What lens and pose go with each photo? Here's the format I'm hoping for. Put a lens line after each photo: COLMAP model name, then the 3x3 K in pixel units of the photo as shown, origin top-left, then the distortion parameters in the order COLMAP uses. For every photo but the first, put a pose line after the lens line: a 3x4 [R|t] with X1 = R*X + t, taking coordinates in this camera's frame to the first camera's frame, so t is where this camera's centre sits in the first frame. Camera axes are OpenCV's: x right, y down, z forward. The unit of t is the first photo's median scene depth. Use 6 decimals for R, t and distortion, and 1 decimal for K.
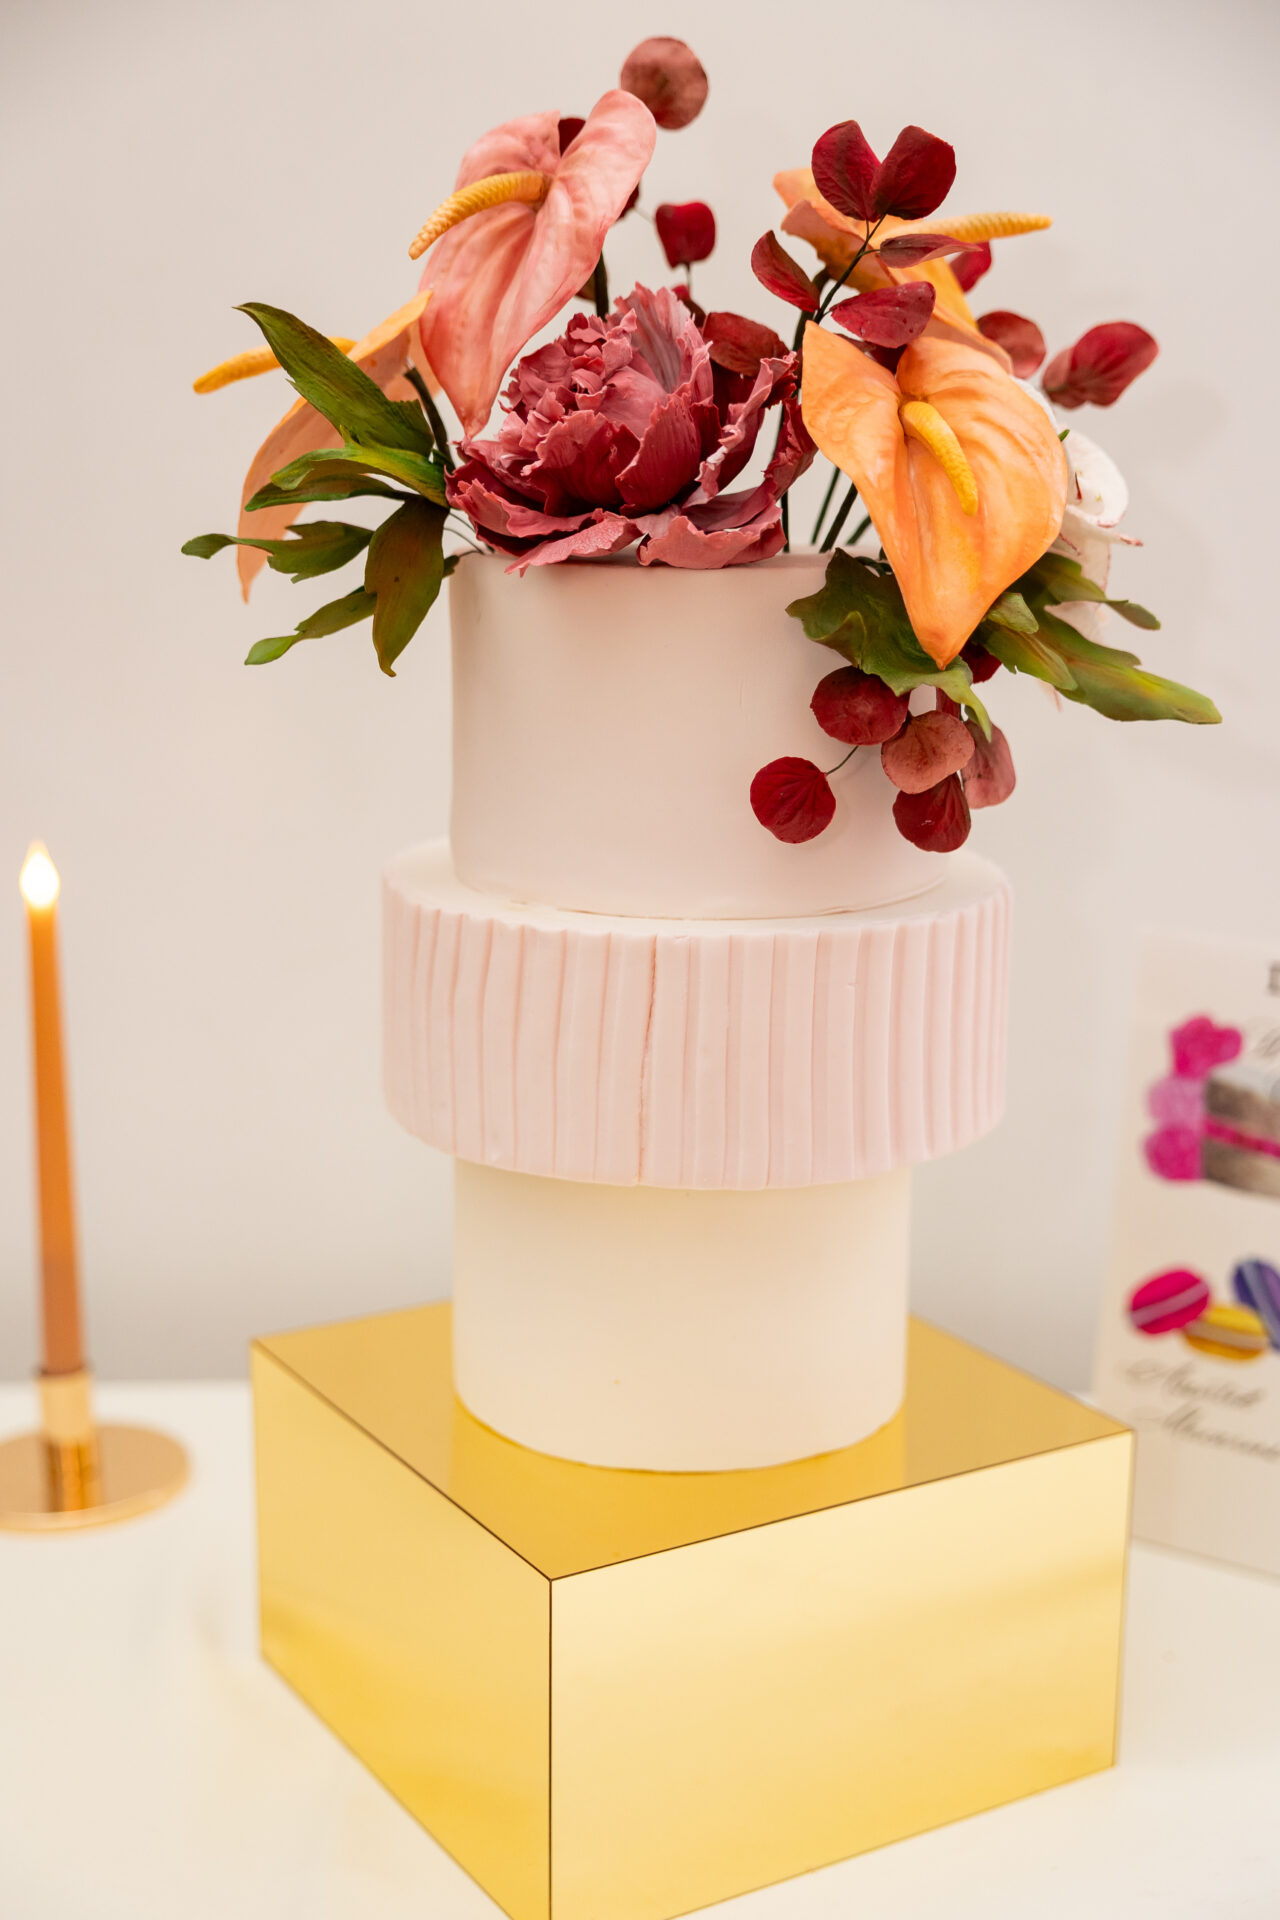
lens RADIAL K [[2553.0, 0, 640.0], [0, 2553.0, 960.0], [0, 0, 1]] dist [0.019251, 0.005360]
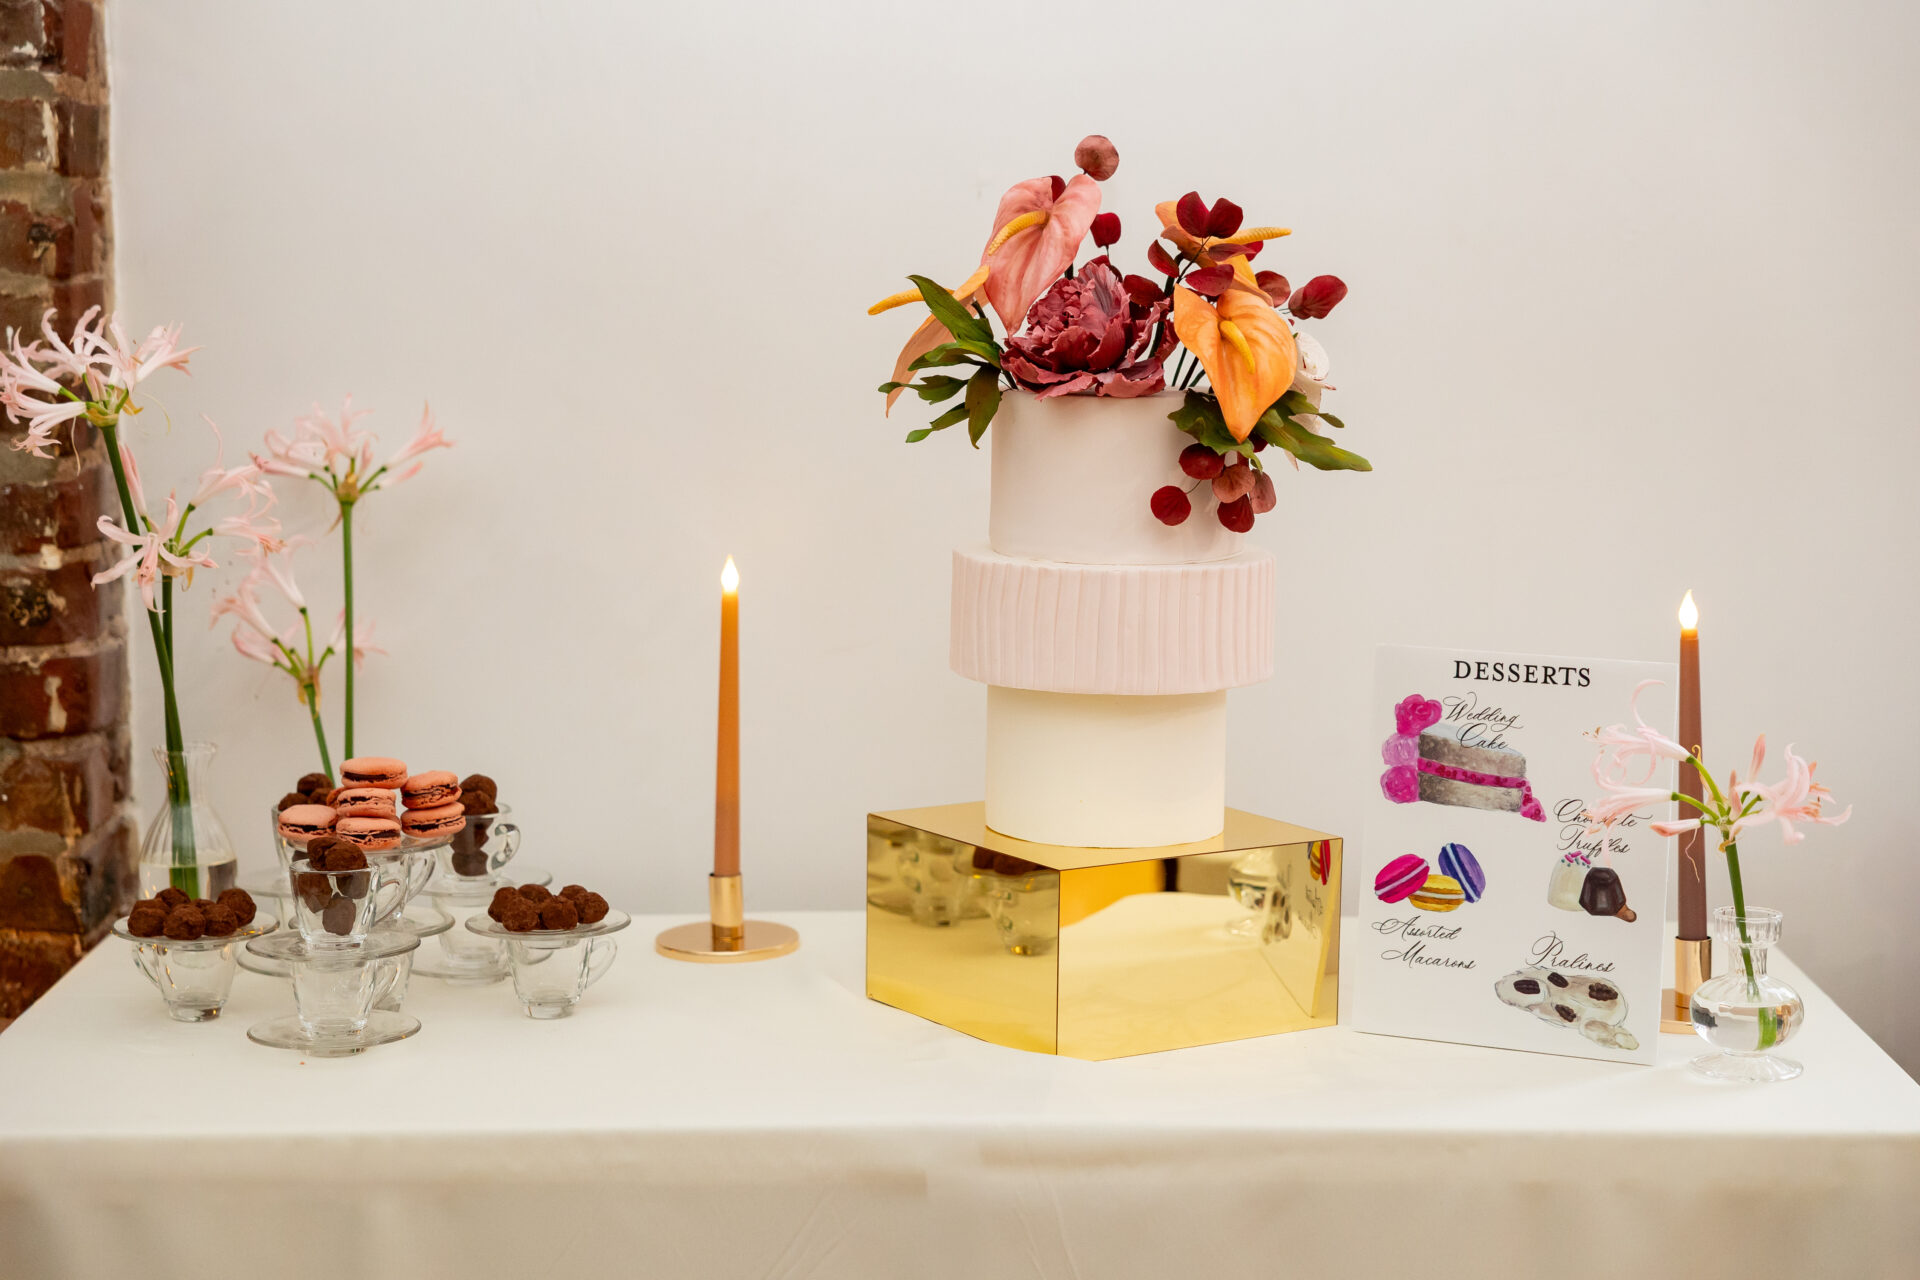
lens RADIAL K [[4014.0, 0, 960.0], [0, 4014.0, 640.0], [0, 0, 1]] dist [-0.017743, 0.002009]
pose [[0.999137, -0.002856, 0.041444, -0.247408], [0.006999, 0.994945, -0.100177, 0.371823], [-0.040949, 0.100381, 0.994106, -2.240656]]
